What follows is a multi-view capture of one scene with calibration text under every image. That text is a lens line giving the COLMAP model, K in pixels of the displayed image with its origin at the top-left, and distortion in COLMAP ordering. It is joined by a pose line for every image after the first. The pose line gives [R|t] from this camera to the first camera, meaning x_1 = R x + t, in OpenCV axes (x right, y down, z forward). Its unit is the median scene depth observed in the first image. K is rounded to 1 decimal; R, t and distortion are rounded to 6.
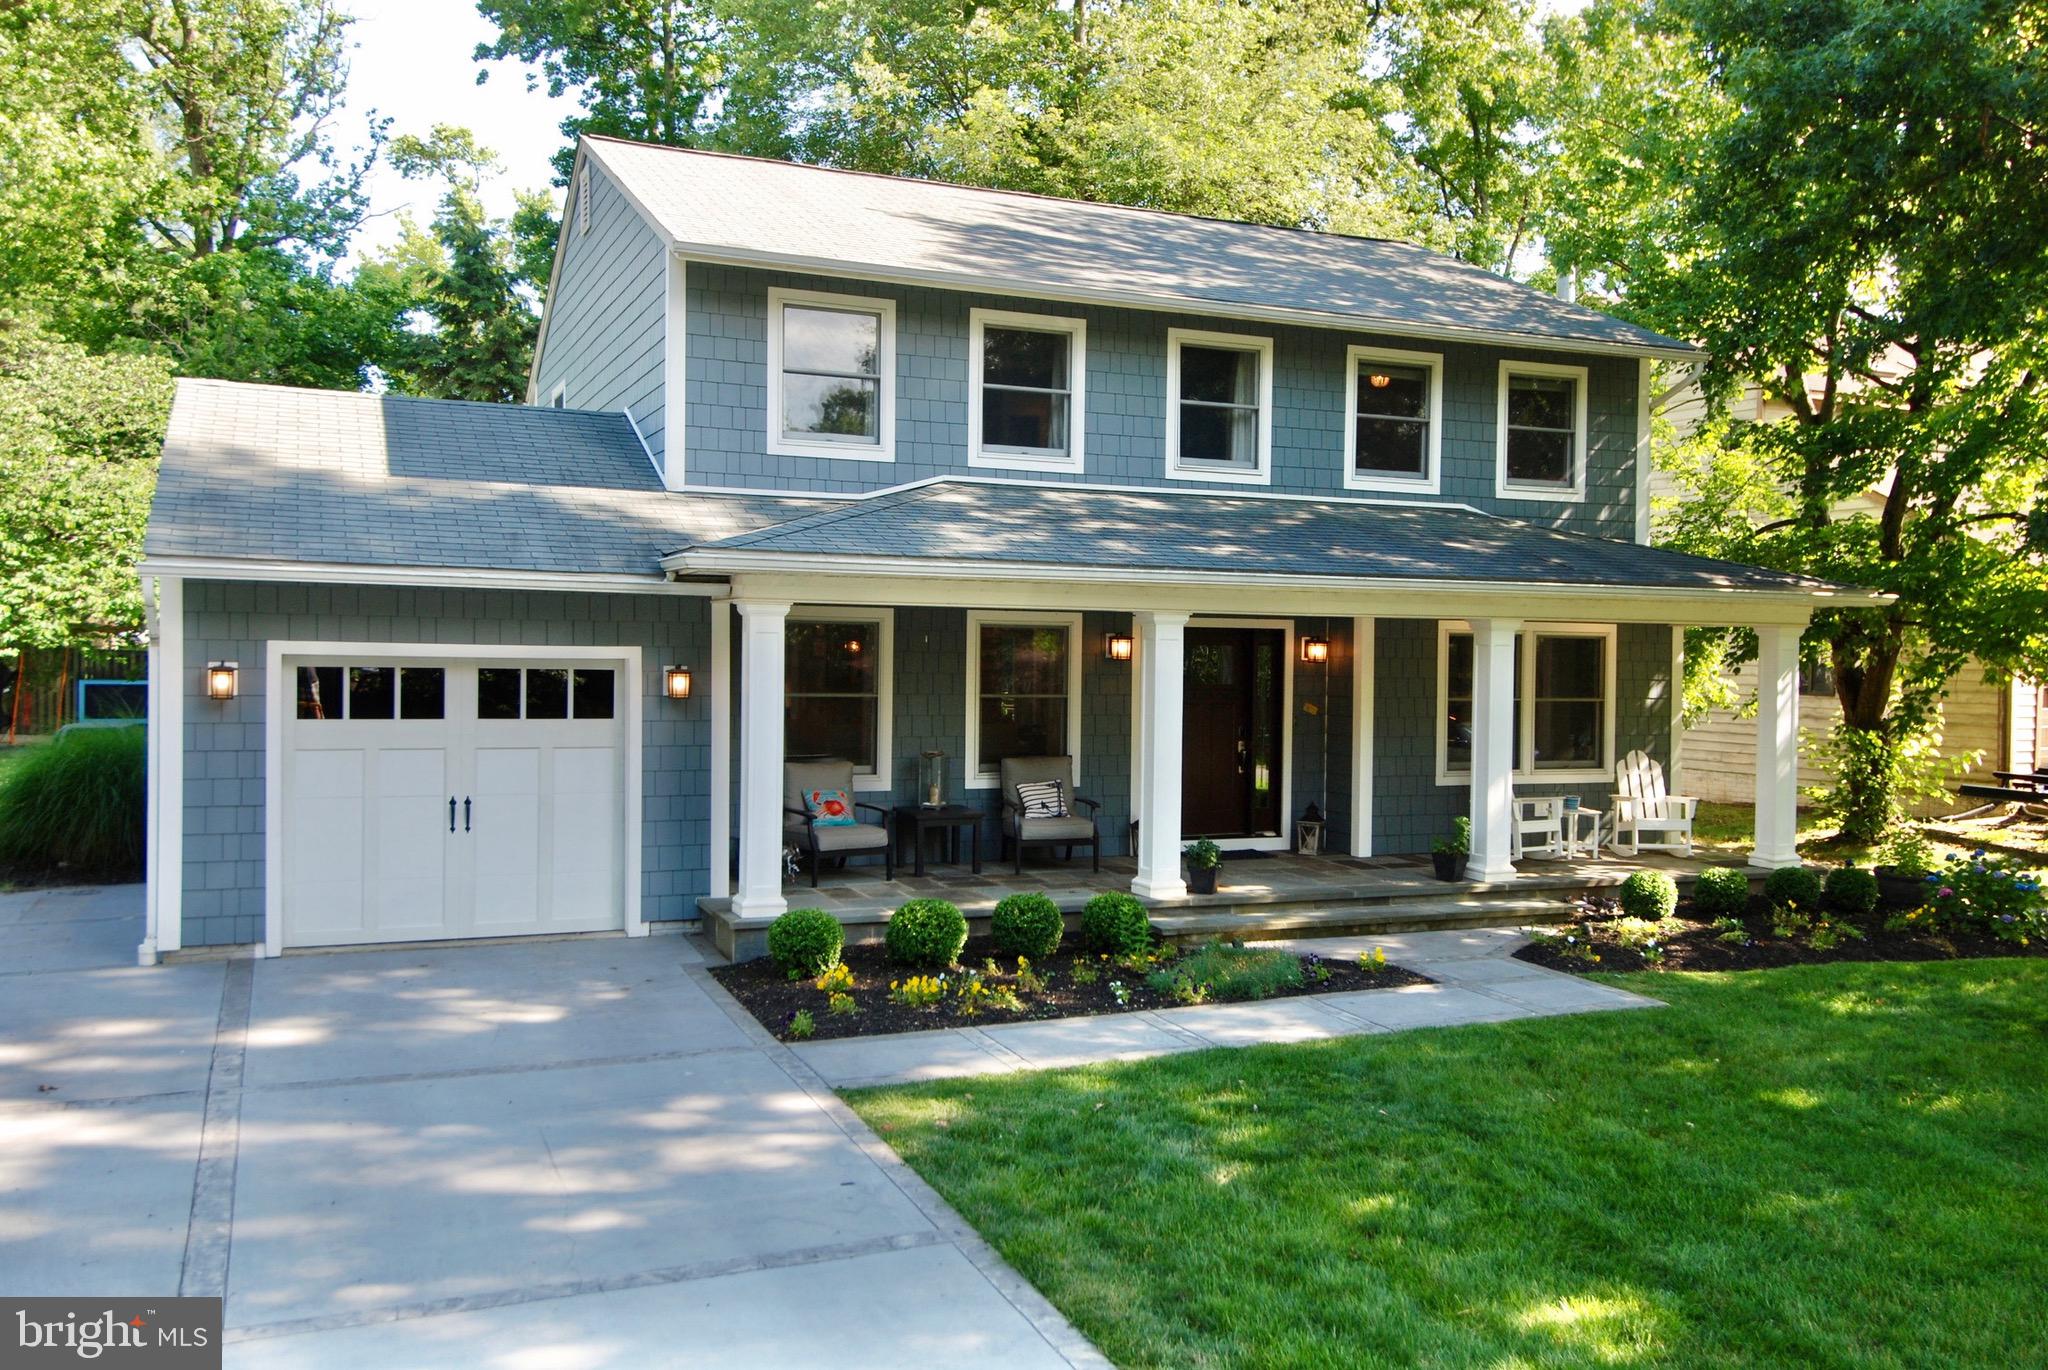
lens RADIAL K [[1688.5, 0, 1017.5], [0, 1688.5, 675.1], [0, 0, 1]] dist [-0.005483, 0.010464]
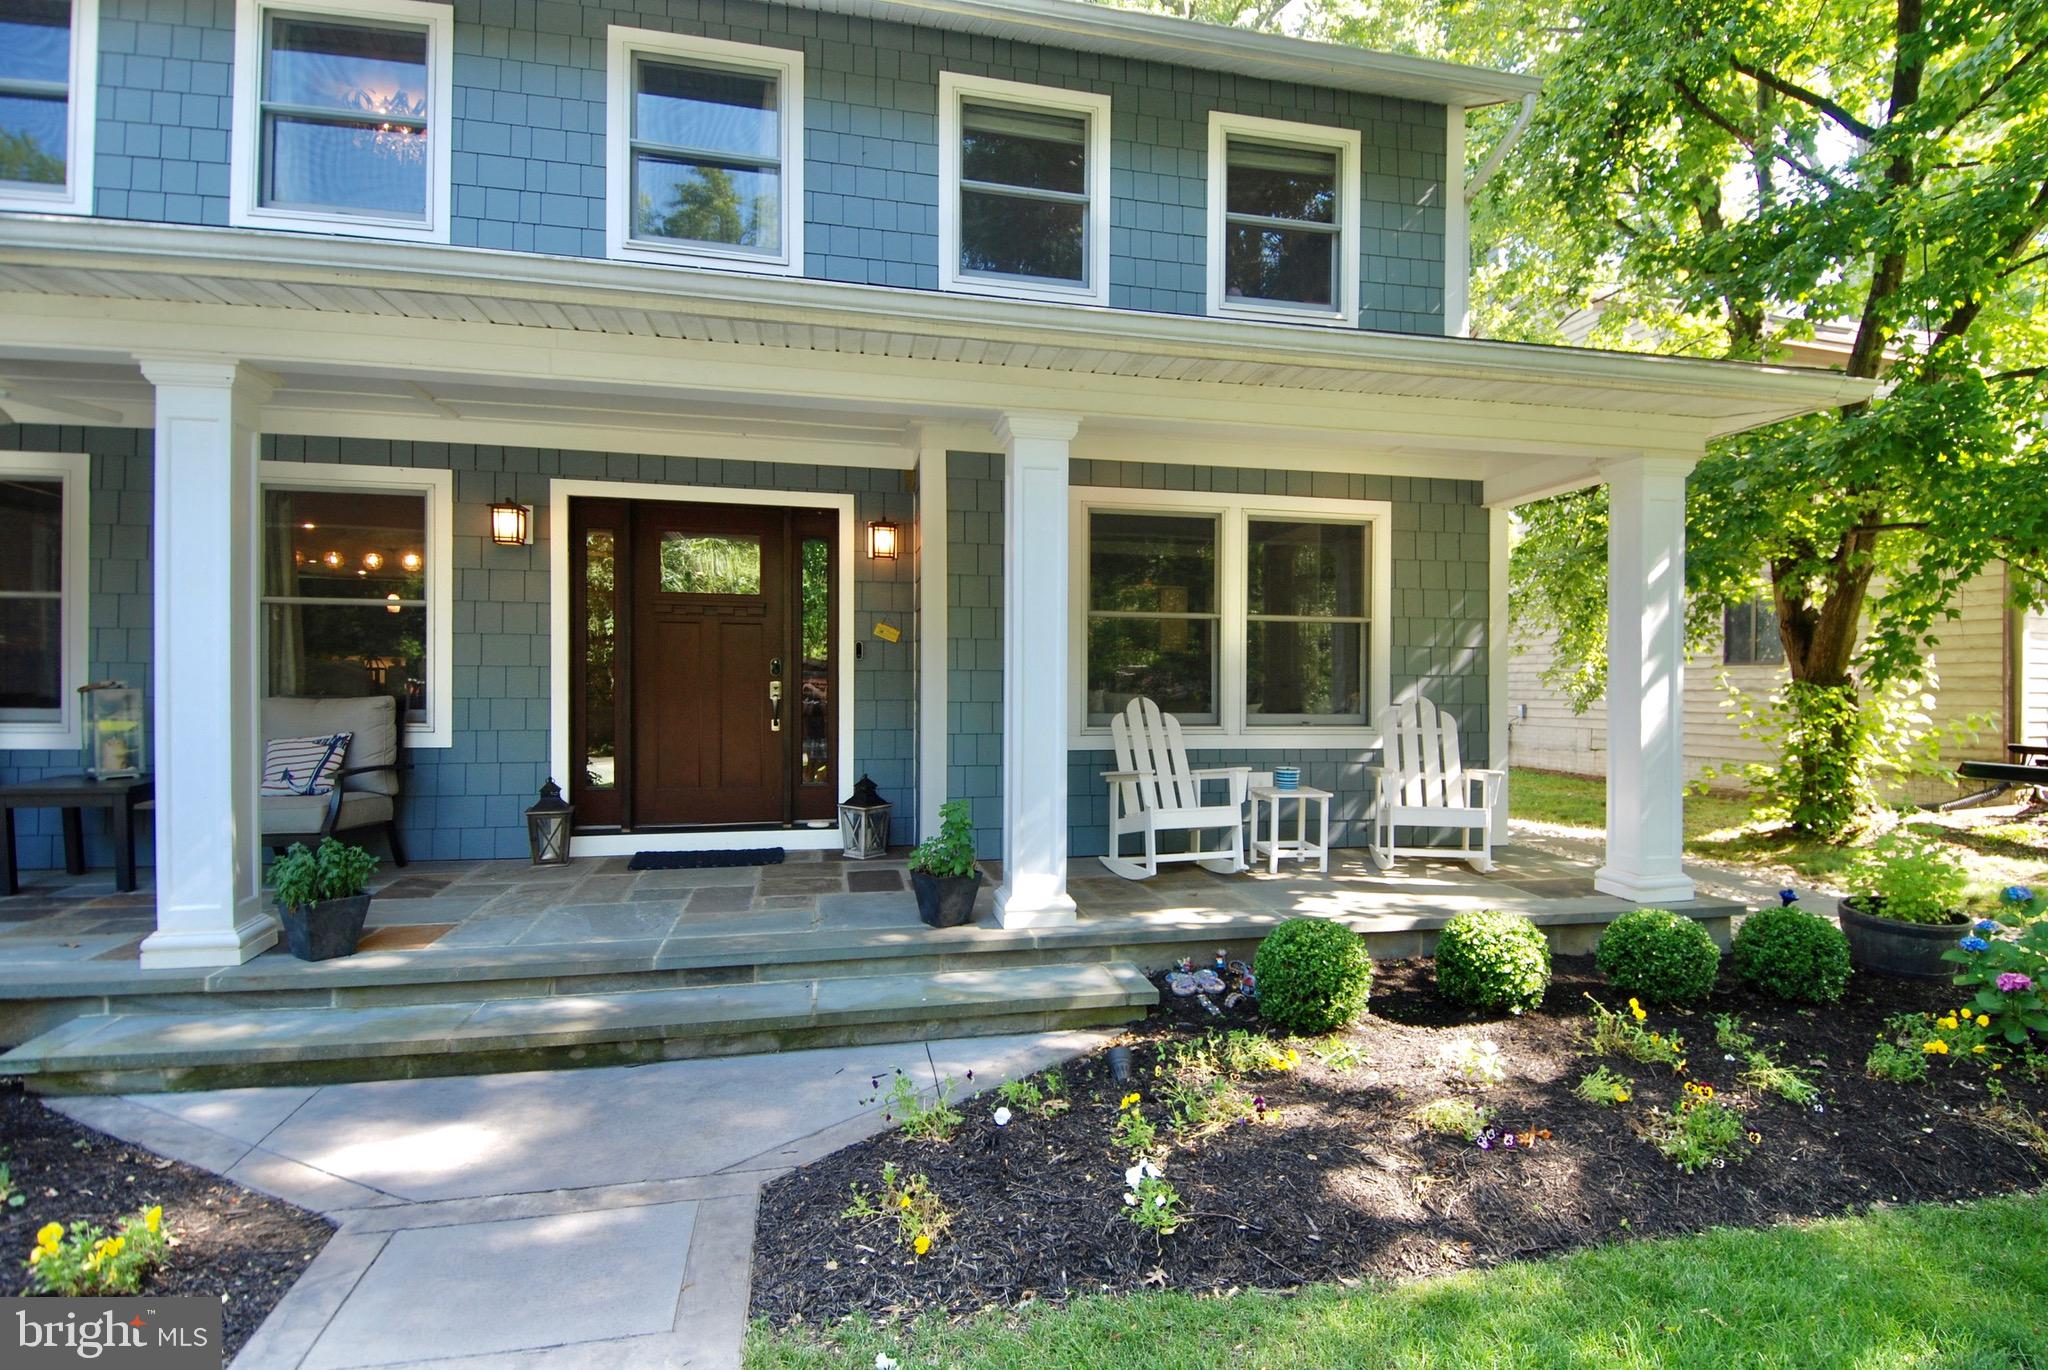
lens RADIAL K [[1133.4, 0, 1030.7], [0, 1133.4, 687.3], [0, 0, 1]] dist [-0.008908, -0.003720]
pose [[0.988891, -0.007388, -0.148456, 0.293298], [0.005236, 0.999876, -0.014879, 0.047855], [0.148548, 0.013936, 0.988807, 0.579041]]
